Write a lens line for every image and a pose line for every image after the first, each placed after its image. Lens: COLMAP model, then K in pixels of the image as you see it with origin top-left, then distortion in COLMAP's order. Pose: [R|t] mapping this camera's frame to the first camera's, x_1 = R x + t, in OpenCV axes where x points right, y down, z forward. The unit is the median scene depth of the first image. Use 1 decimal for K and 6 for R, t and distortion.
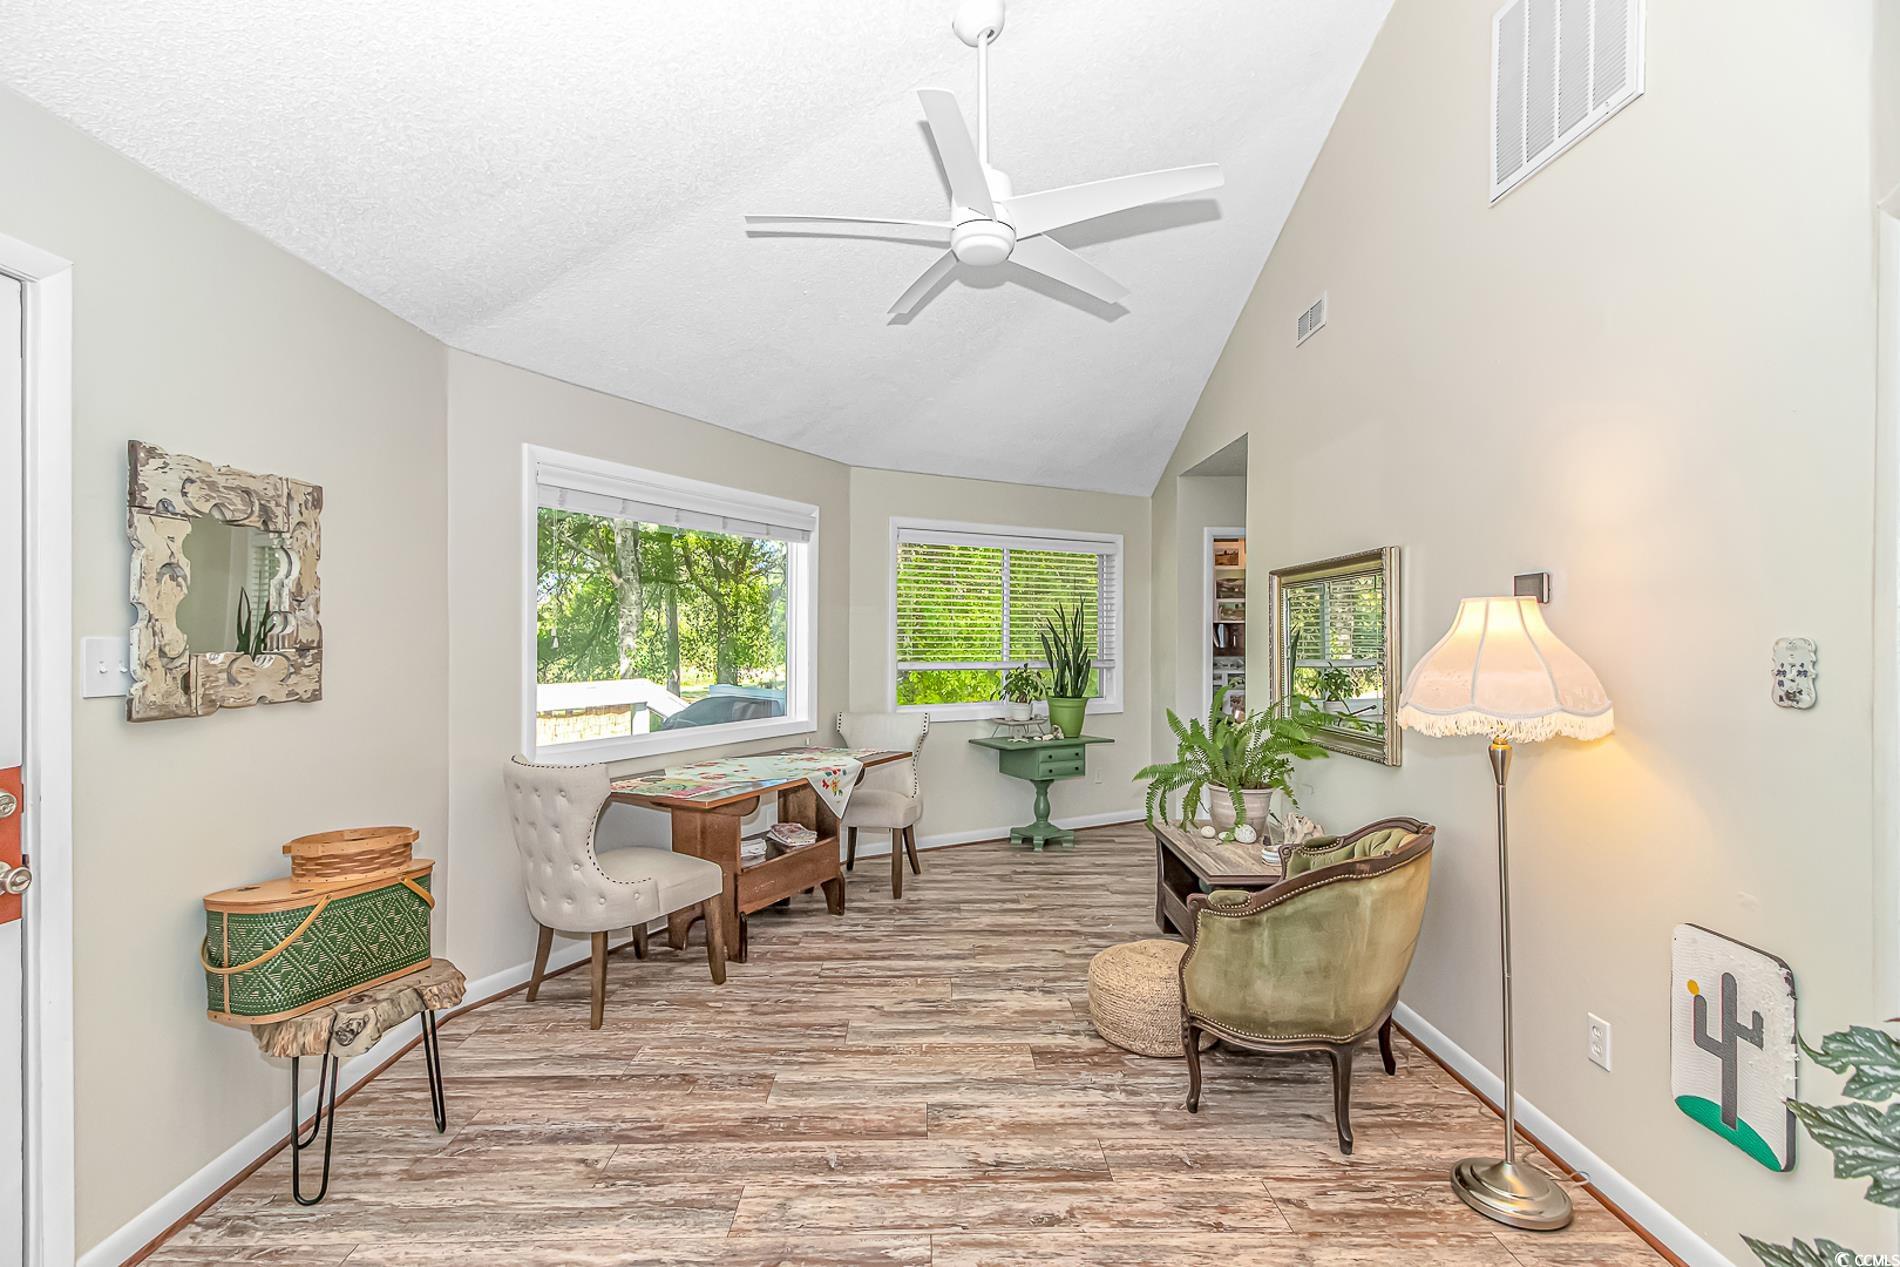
lens RADIAL K [[897.0, 0, 939.0], [0, 897.0, 647.4], [0, 0, 1]] dist [0.001393, 0.022776]
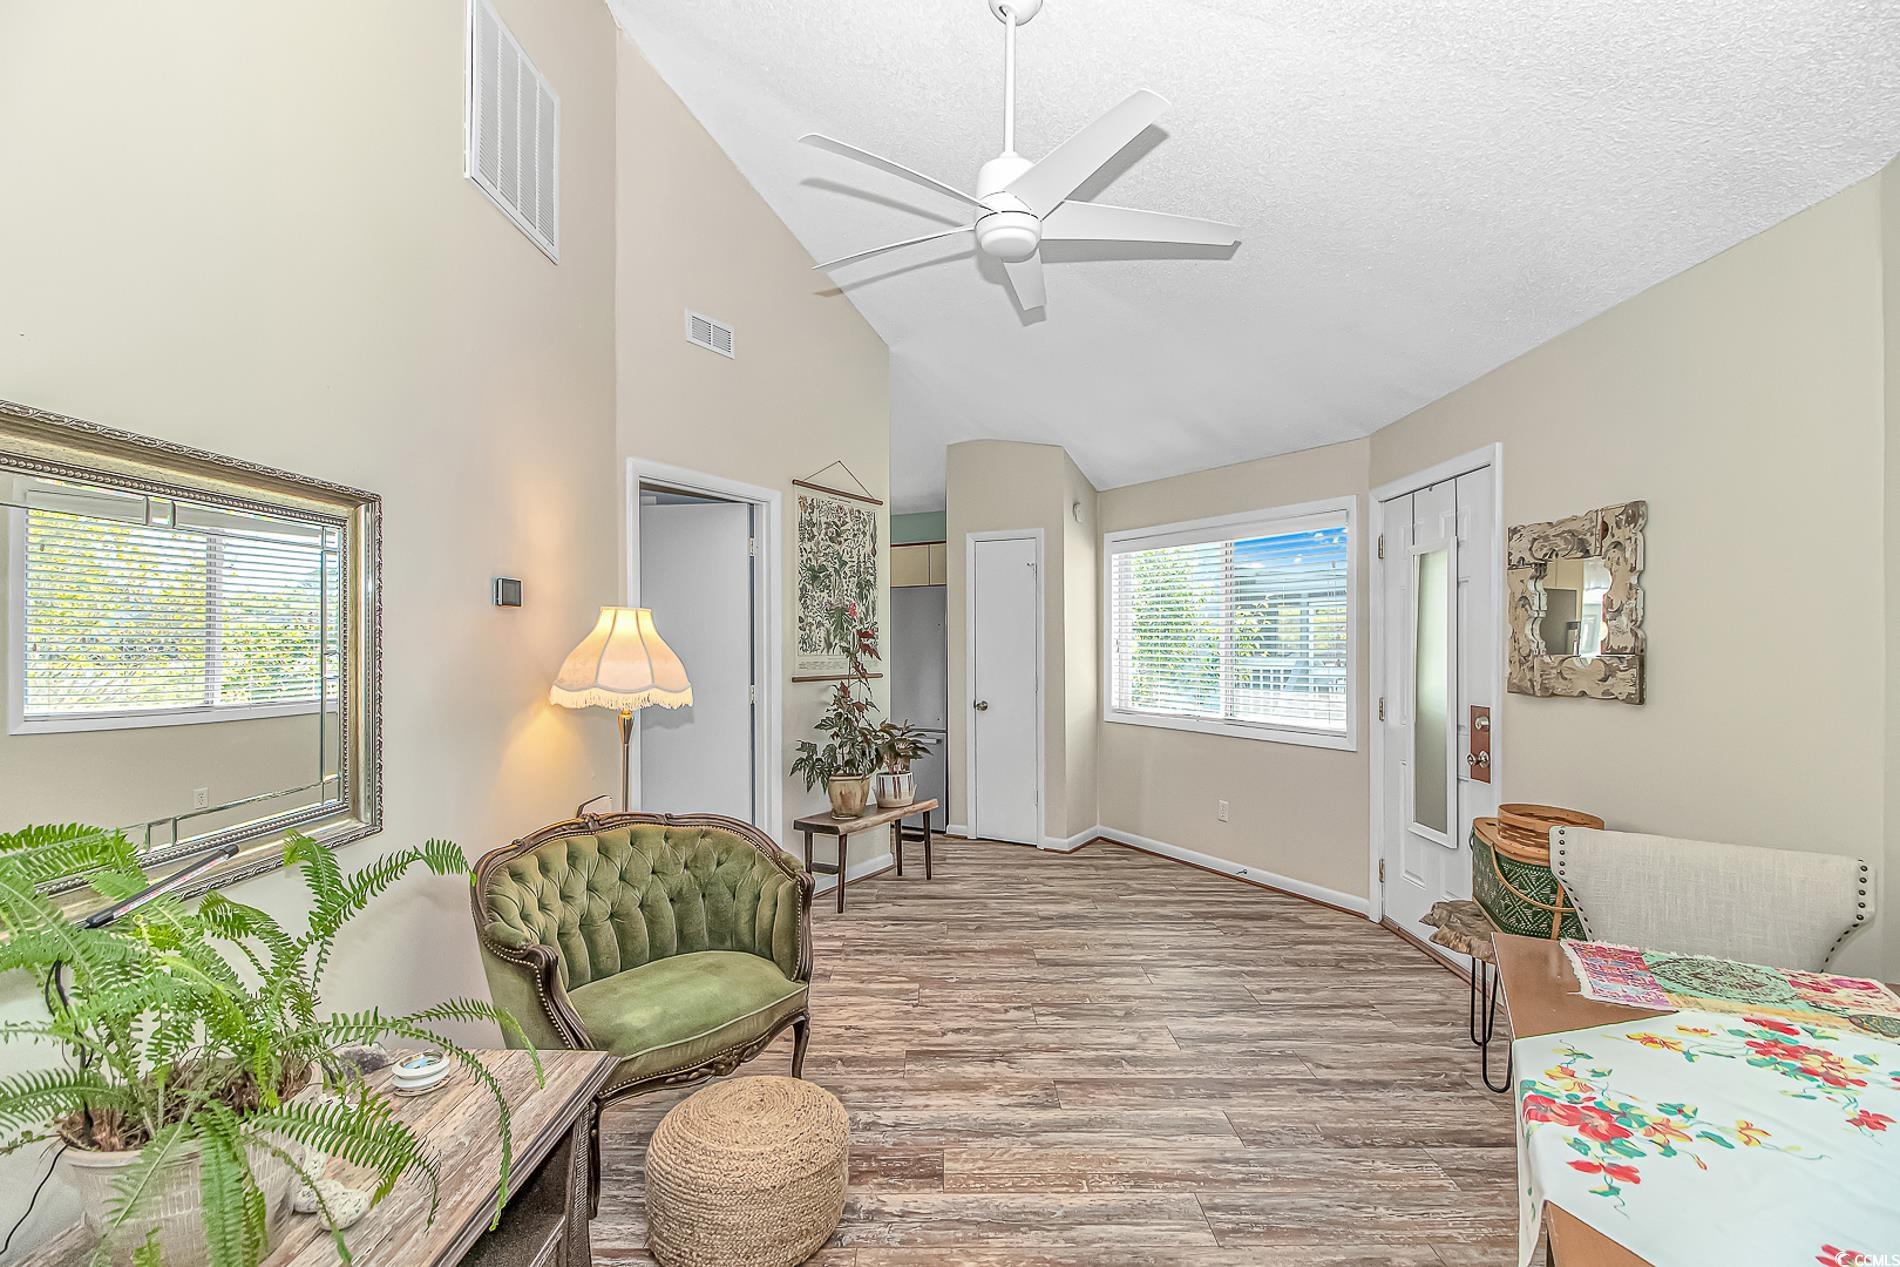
lens RADIAL K [[889.3, 0, 939.4], [0, 889.3, 637.0], [0, 0, 1]] dist [0.002998, -0.001054]
pose [[-0.999847, -0.005529, 0.016570, 0.098653], [-0.005420, 0.999963, 0.006623, -0.019486], [-0.016606, 0.006533, -0.999841, 1.808136]]
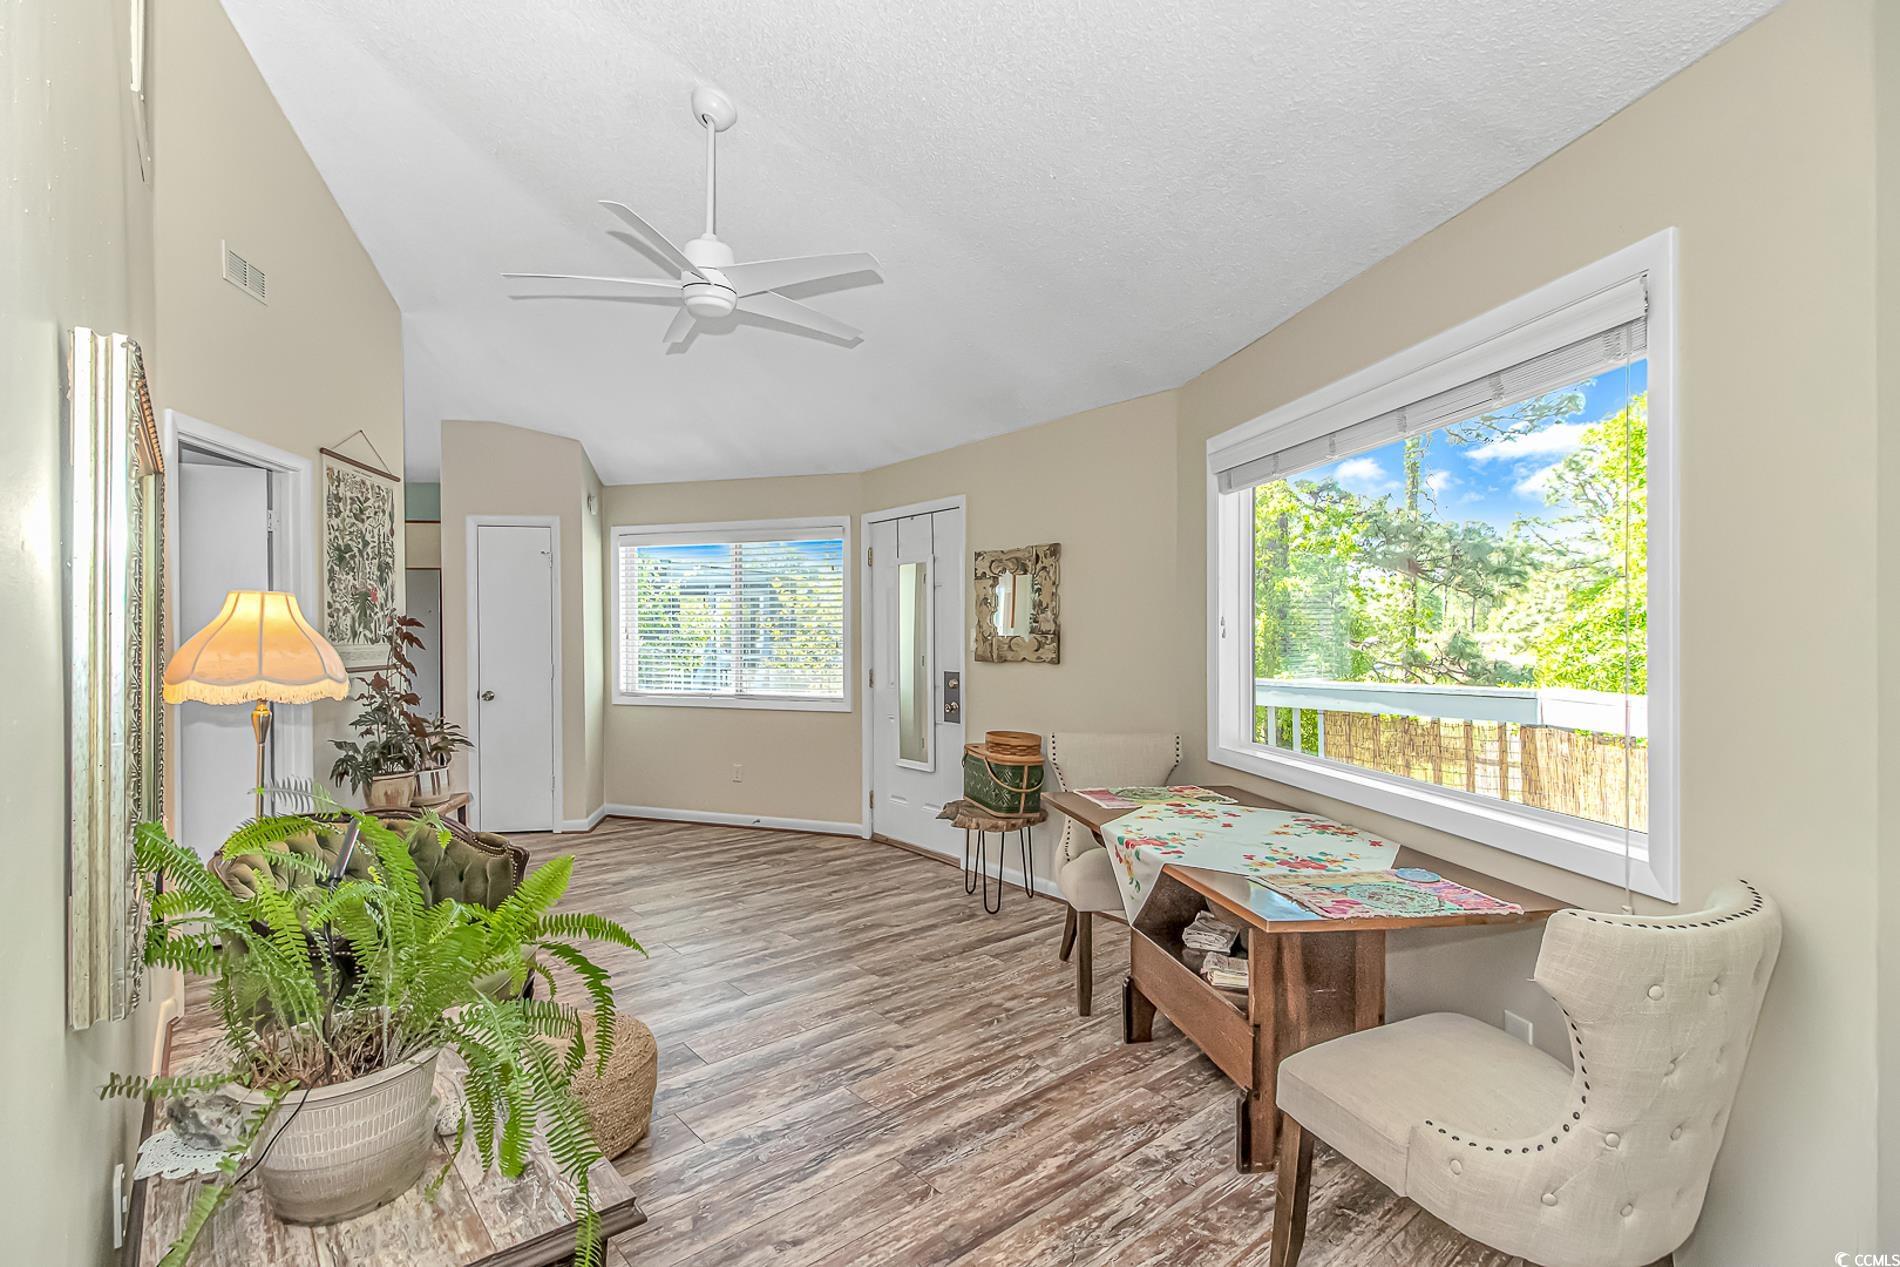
lens RADIAL K [[887.5, 0, 950.0], [0, 887.5, 633.5], [0, 0, 1]] dist [0.001360, -0.030856]
pose [[-0.769703, 0.000000, -0.638402, 0.514129], [-0.007754, 0.999926, 0.009349, -0.013790], [0.638355, 0.012147, -0.769646, 1.943906]]
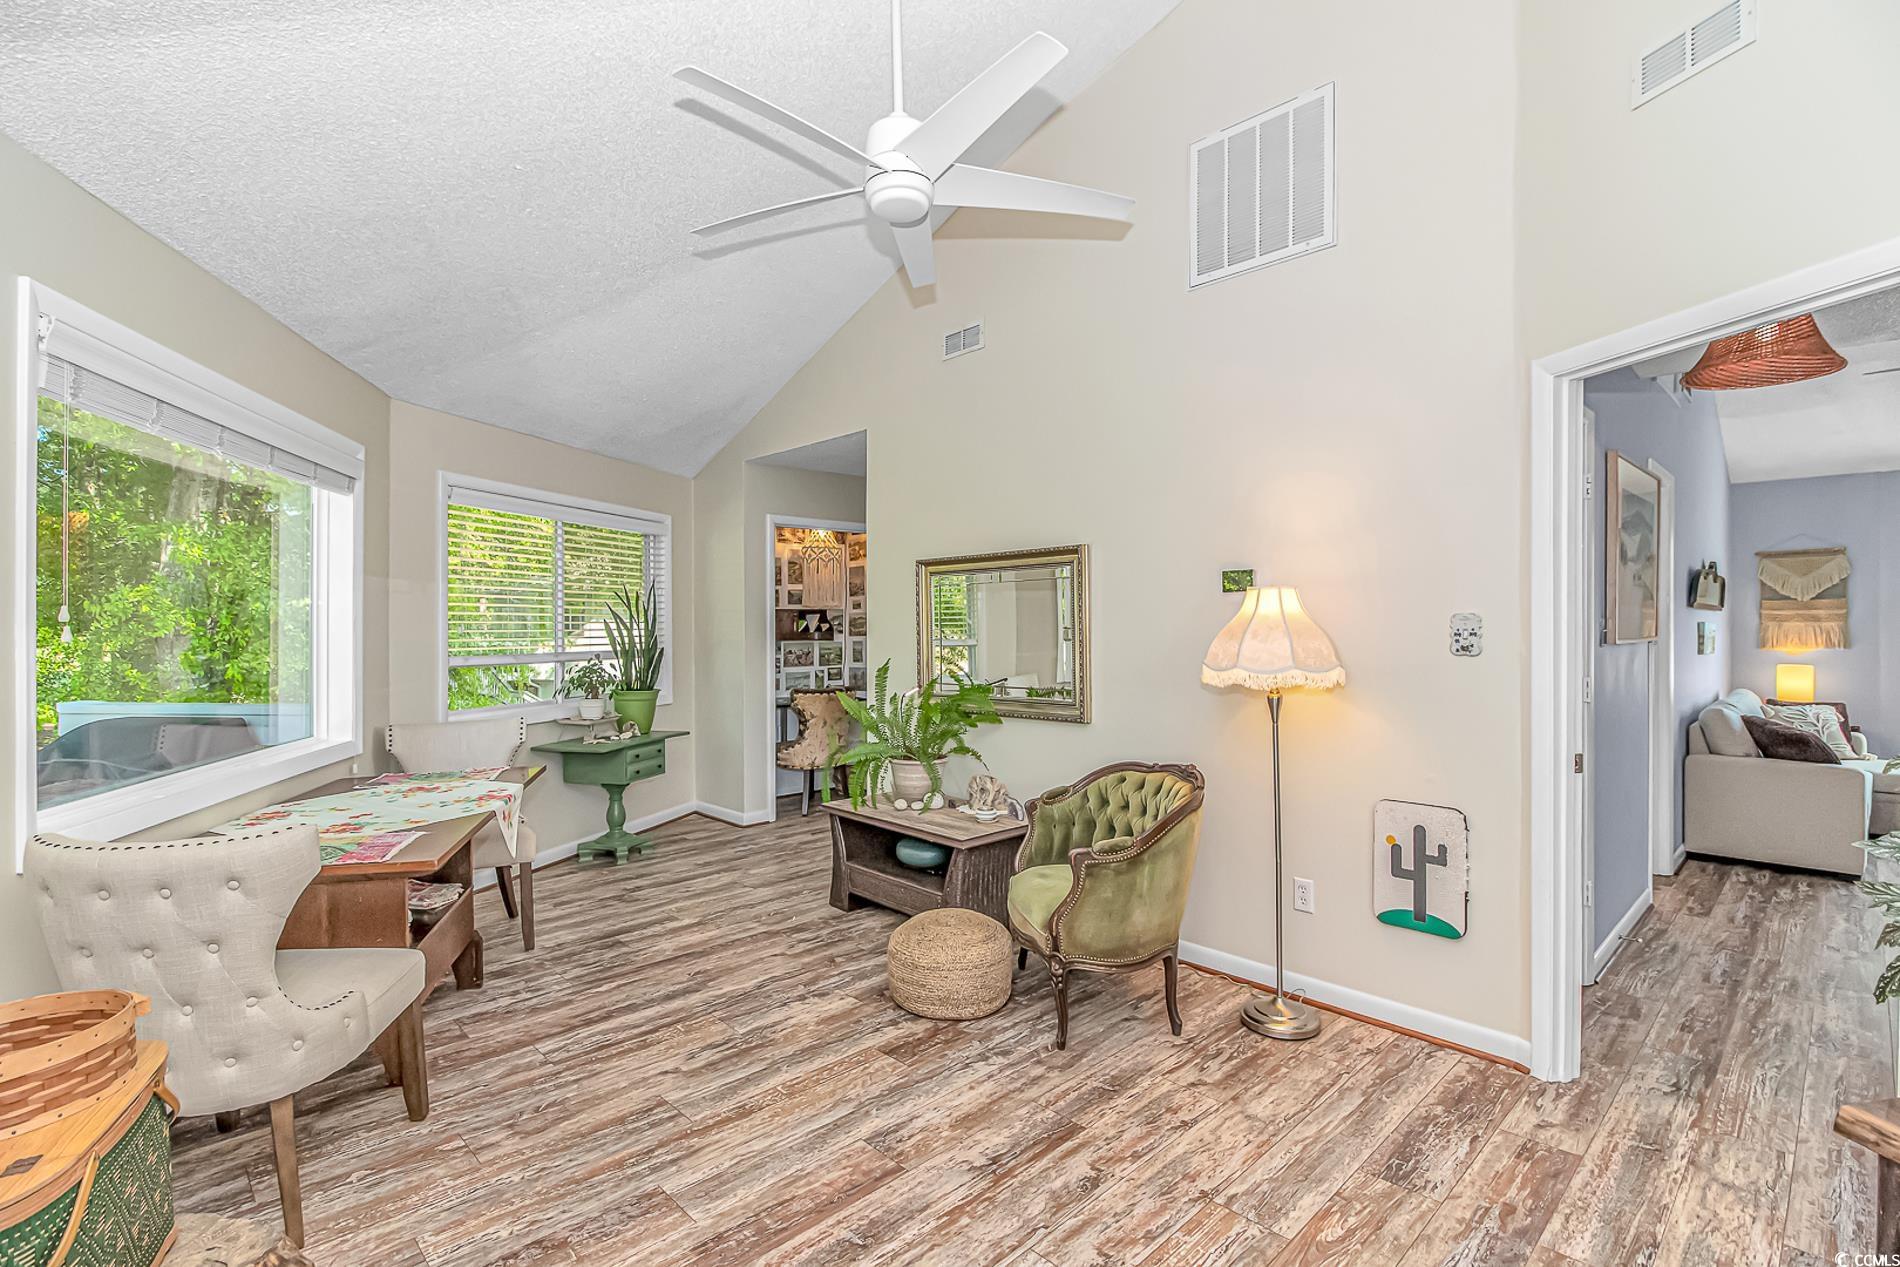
lens RADIAL K [[889.3, 0, 939.4], [0, 889.3, 637.0], [0, 0, 1]] dist [0.002998, -0.001054]
pose [[0.738217, -0.016020, 0.674373, -0.495557], [0.016912, 0.999843, 0.005239, 0.004996], [-0.674352, 0.007537, 0.738372, 0.266164]]
